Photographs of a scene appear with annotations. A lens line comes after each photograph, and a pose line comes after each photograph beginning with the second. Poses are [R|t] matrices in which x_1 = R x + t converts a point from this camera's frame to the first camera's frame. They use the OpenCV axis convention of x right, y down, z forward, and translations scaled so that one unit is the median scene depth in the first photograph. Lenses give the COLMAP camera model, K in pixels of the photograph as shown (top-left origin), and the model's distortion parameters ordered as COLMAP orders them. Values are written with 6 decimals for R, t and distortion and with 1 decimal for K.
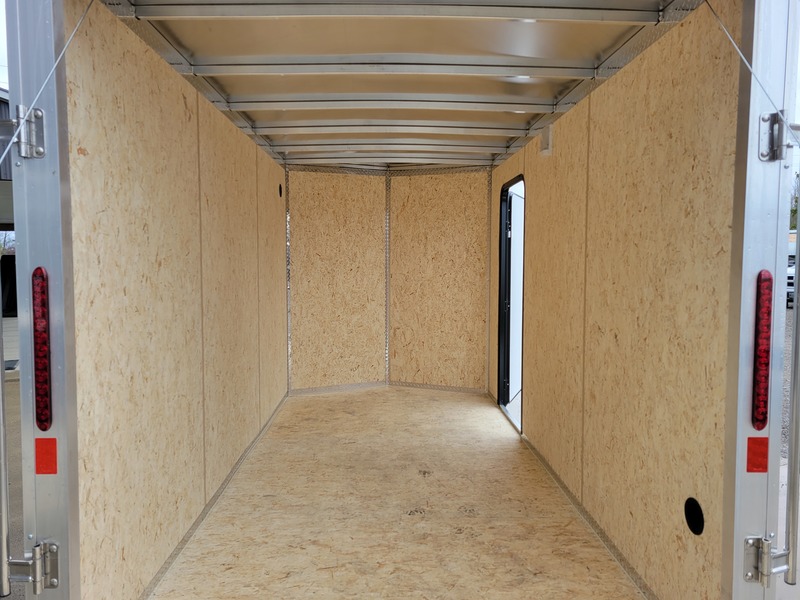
lens RADIAL K [[598.3, 0, 399.9], [0, 598.3, 291.4], [0, 0, 1]] dist [0.077834, -0.054181]
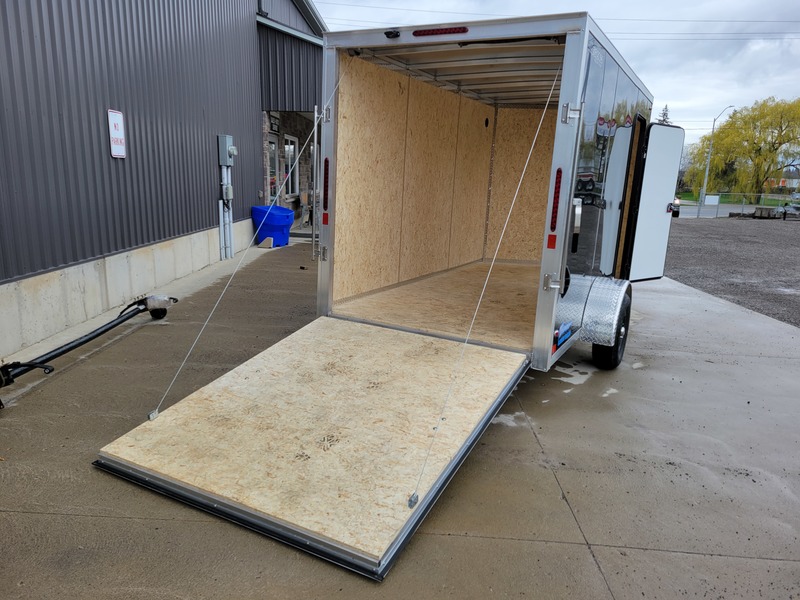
lens RADIAL K [[598.3, 0, 396.8], [0, 598.3, 291.5], [0, 0, 1]] dist [0.077834, -0.054181]
pose [[0.870699, 0.137552, -0.472189, 0.805751], [-0.076605, 0.986305, 0.146061, 0.100612], [0.485814, -0.091003, 0.869312, -0.993470]]
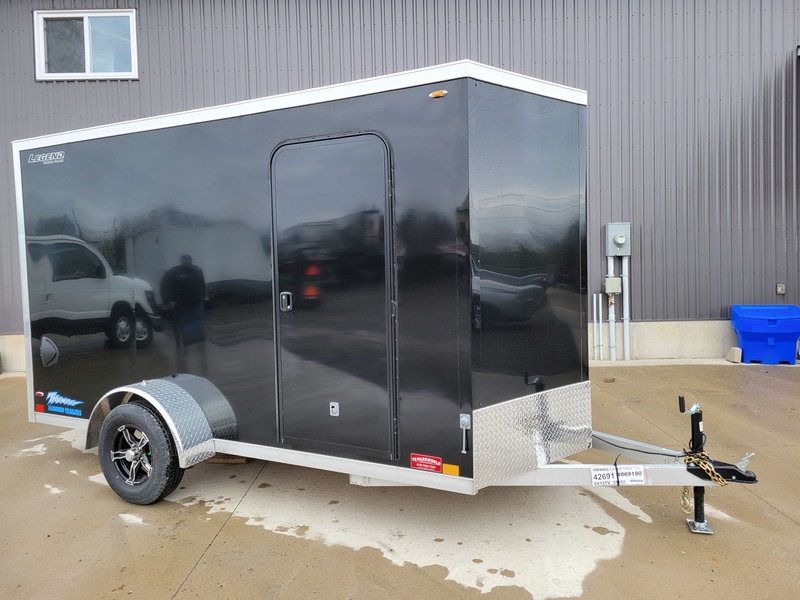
lens RADIAL K [[598.3, 0, 399.7], [0, 598.3, 284.5], [0, 0, 1]] dist [0.077834, -0.054181]
pose [[-0.489329, 0.047937, -0.870781, 1.581473], [-0.025472, 0.997277, 0.069215, -0.103308], [0.871727, 0.056049, -0.486775, 2.776856]]
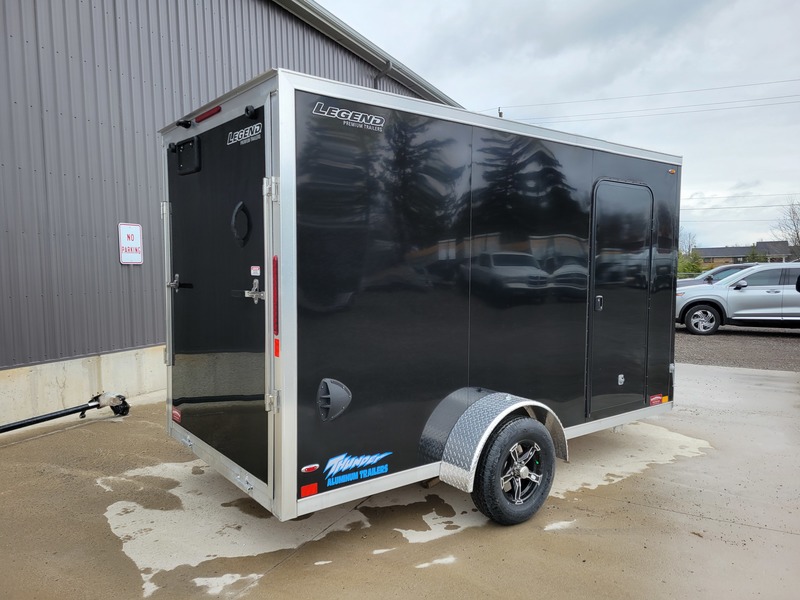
lens RADIAL K [[598.3, 0, 397.7], [0, 598.3, 298.4], [0, 0, 1]] dist [0.077834, -0.054181]
pose [[0.596645, 0.053274, -0.800735, 1.556774], [-0.052166, 0.998258, 0.027545, 0.018794], [0.800808, 0.025337, 0.598386, 0.087959]]
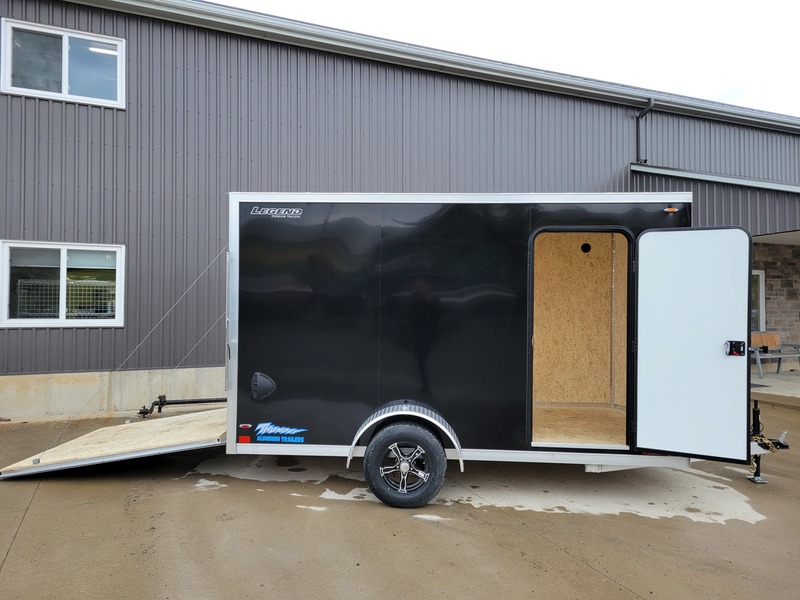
lens RADIAL K [[598.3, 0, 387.2], [0, 598.3, 282.6], [0, 0, 1]] dist [0.077834, -0.054181]
pose [[-0.077522, -0.020858, -0.996772, 2.537335], [-0.067352, 0.997607, -0.015637, -0.077993], [0.994713, 0.065923, -0.078742, 1.382747]]
